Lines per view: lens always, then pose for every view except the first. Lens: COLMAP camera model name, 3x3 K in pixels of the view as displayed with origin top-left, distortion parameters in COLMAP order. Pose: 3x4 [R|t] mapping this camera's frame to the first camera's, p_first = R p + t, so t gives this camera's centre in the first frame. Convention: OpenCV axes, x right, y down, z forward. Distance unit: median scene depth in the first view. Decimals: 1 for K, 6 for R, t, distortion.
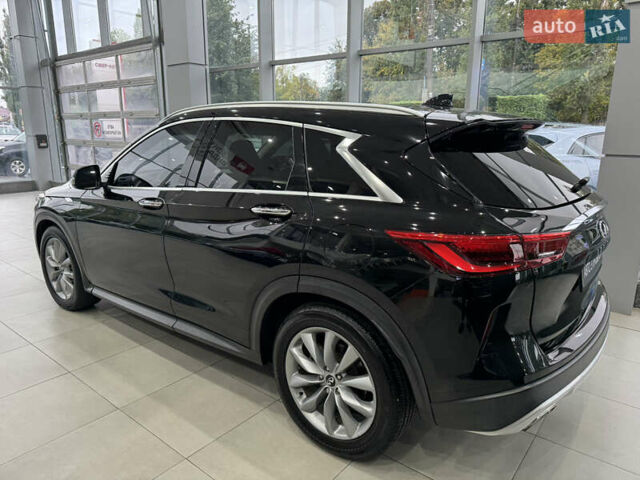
lens RADIAL K [[455.4, 0, 321.4], [0, 455.4, 242.1], [0, 0, 1]] dist [0.051252, -0.063694]
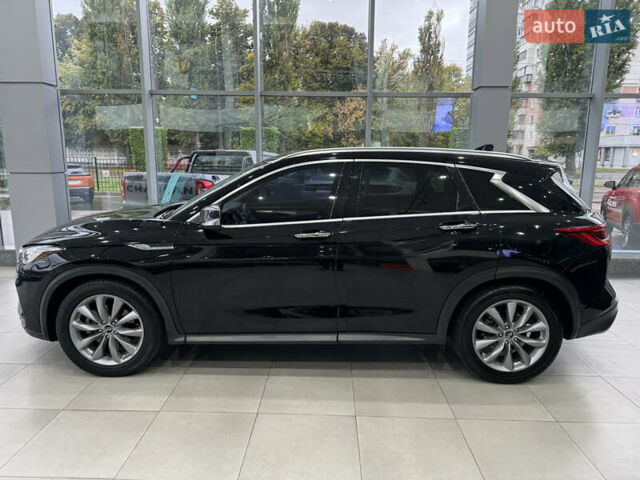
lens RADIAL K [[455.4, 0, 321.4], [0, 455.4, 242.1], [0, 0, 1]] dist [0.051252, -0.063694]
pose [[0.804093, -0.112965, 0.583673, -1.280092], [0.142804, 0.989738, -0.005177, -0.074619], [-0.577098, 0.087513, 0.811972, 0.104806]]
